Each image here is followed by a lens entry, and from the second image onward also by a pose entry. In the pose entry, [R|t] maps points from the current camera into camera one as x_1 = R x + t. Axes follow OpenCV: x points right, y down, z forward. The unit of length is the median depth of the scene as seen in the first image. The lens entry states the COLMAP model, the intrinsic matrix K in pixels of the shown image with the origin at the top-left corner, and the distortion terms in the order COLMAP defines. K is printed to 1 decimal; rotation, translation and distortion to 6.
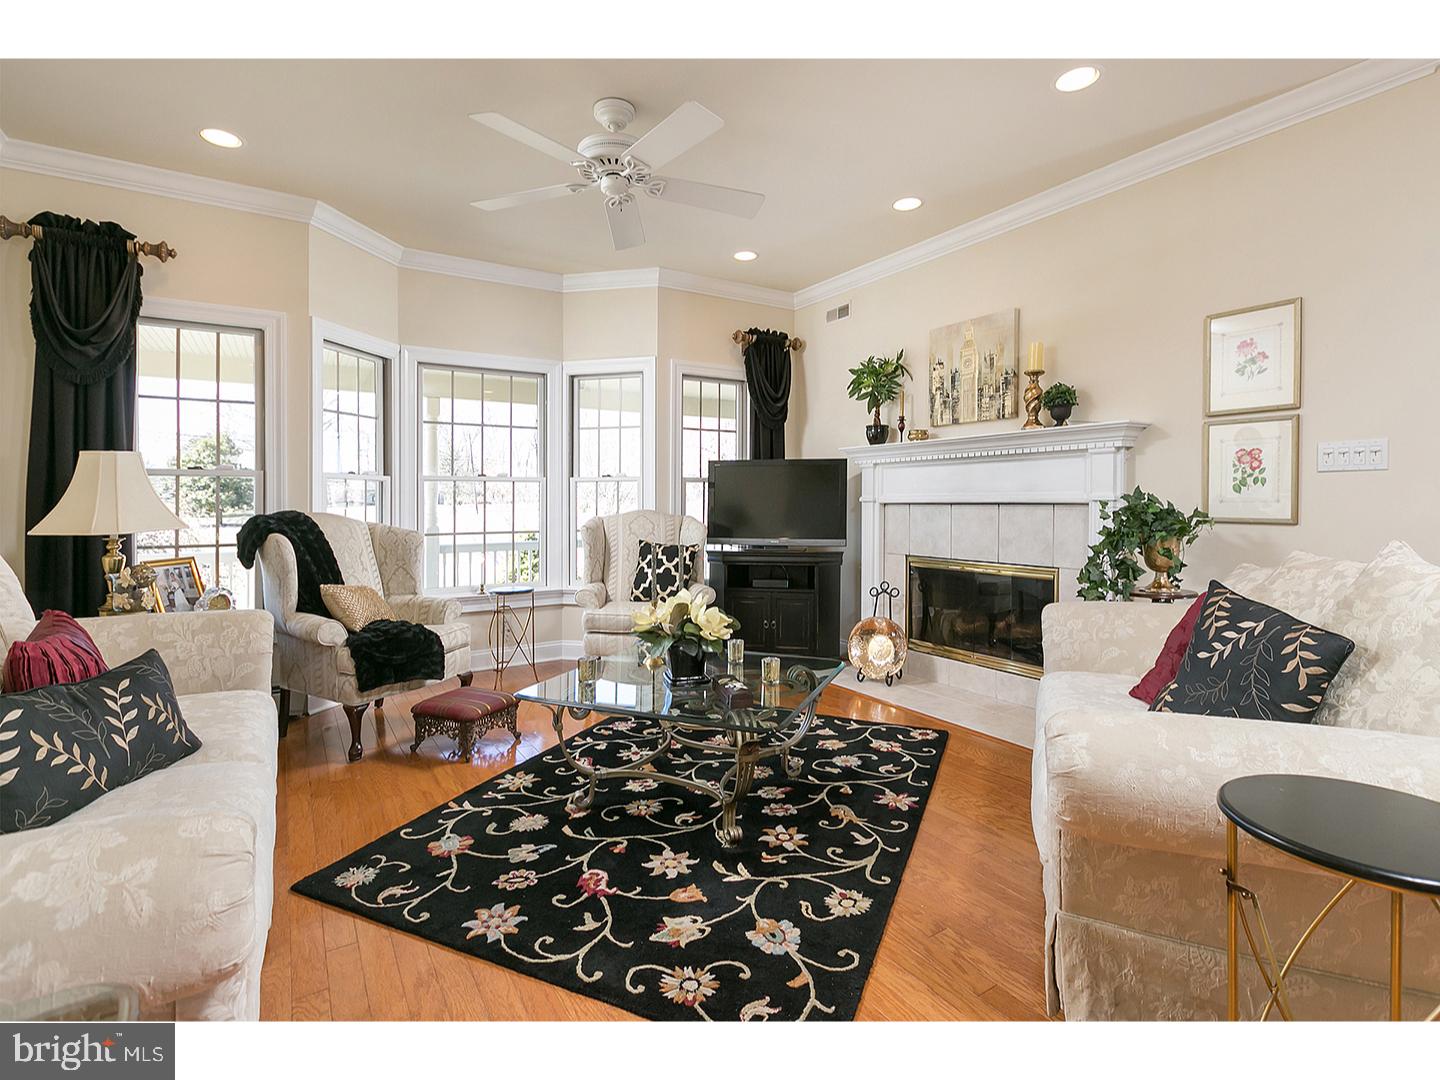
lens RADIAL K [[773.4, 0, 722.8], [0, 773.4, 482.4], [0, 0, 1]] dist [-0.000019, 0.001531]
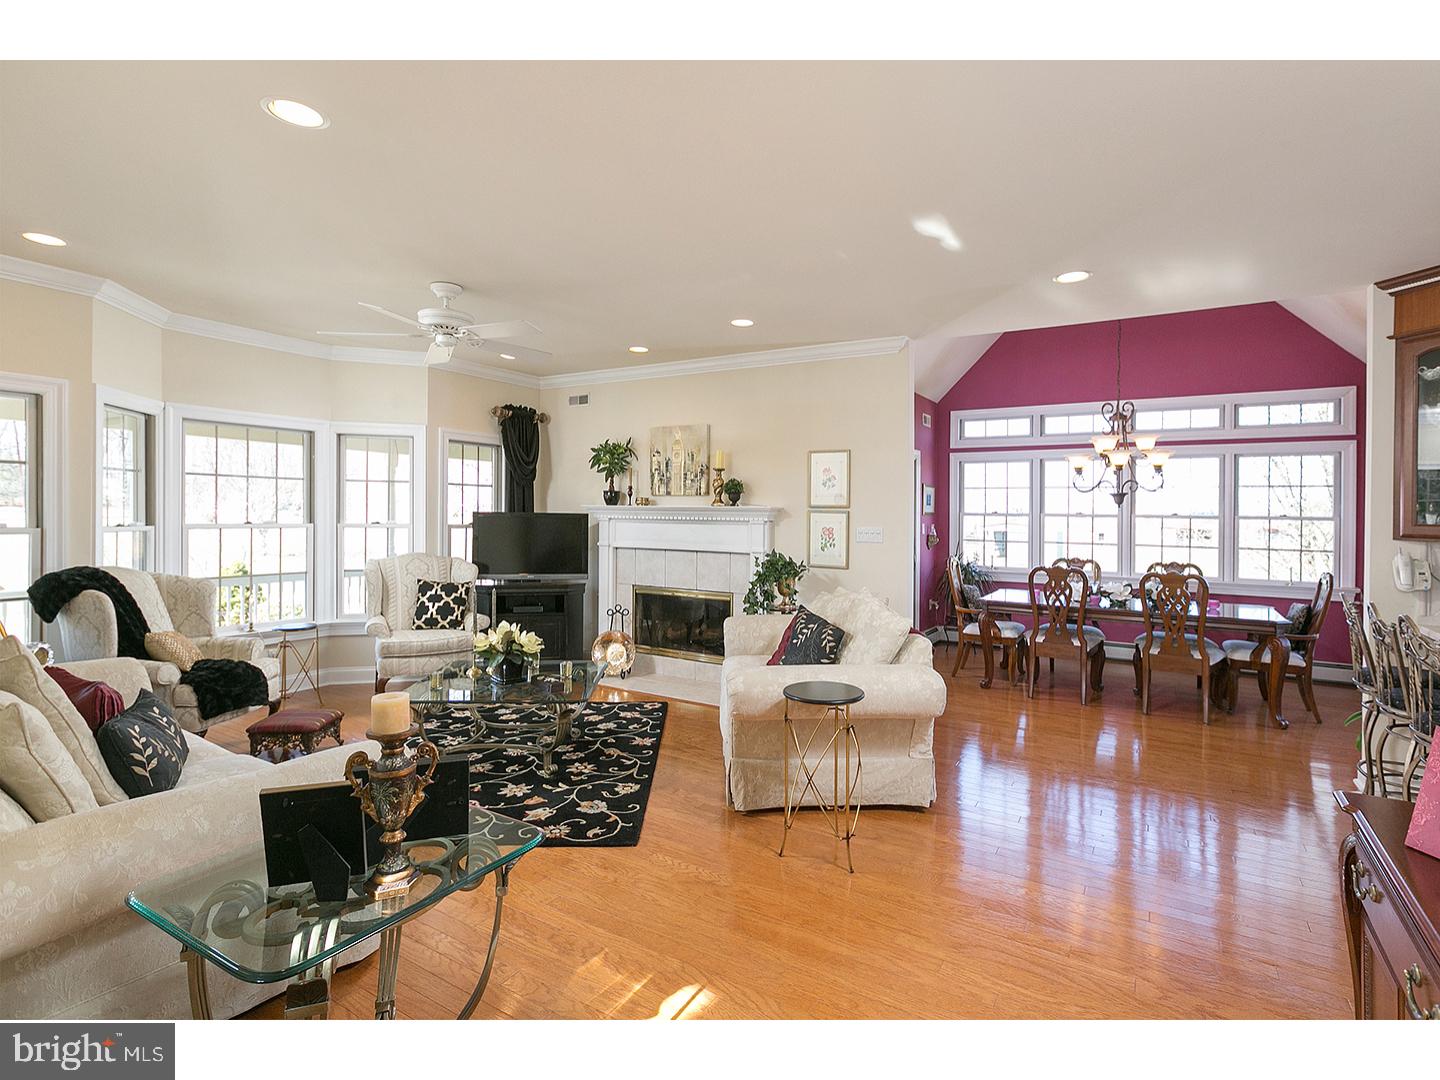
lens RADIAL K [[721.6, 0, 703.2], [0, 721.6, 504.9], [0, 0, 1]] dist [0.002527, 0.000981]
pose [[0.933568, -0.000049, 0.358400, -0.144711], [-0.000921, 0.999996, 0.002537, -0.069558], [-0.358399, -0.002698, 0.933565, -0.338865]]
